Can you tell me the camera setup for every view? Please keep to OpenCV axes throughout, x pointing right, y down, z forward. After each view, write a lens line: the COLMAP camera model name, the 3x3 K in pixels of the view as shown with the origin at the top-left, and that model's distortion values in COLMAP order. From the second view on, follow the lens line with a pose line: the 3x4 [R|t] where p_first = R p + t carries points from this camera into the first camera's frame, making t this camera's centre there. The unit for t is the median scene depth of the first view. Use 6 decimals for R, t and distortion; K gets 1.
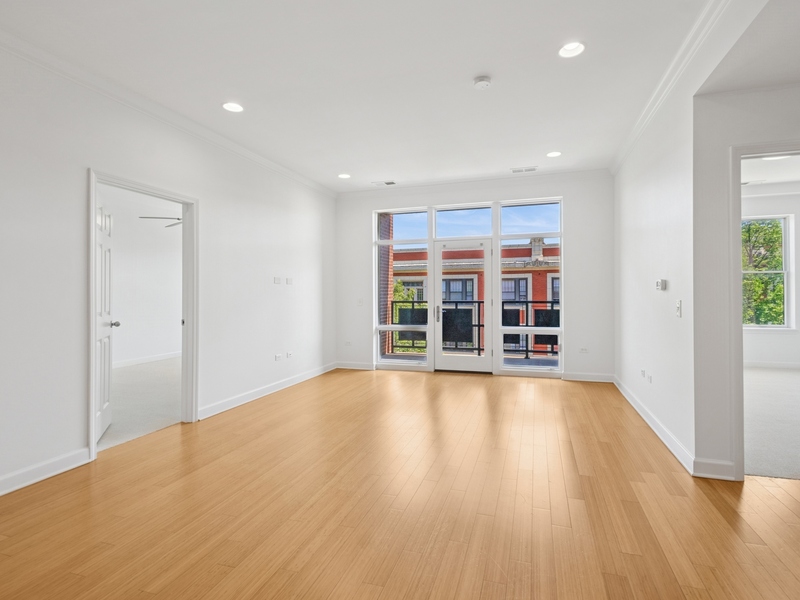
lens RADIAL K [[403.1, 0, 405.7], [0, 403.1, 290.2], [0, 0, 1]] dist [0.022556, -0.018108]
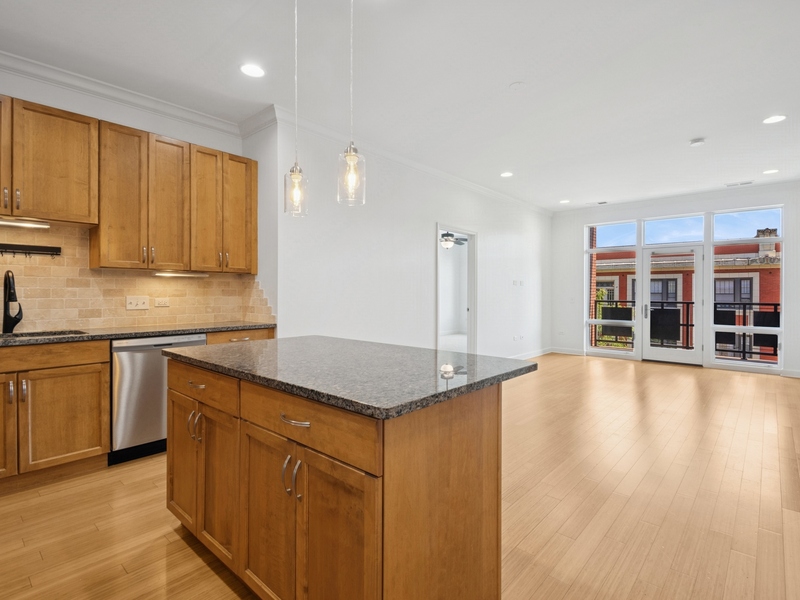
lens RADIAL K [[403.1, 0, 405.7], [0, 403.1, 290.2], [0, 0, 1]] dist [0.022556, -0.018108]
pose [[0.913477, 0.010053, -0.406766, -0.070374], [-0.009460, 0.999949, 0.003470, -0.000088], [0.406780, 0.000678, 0.913526, -0.312345]]
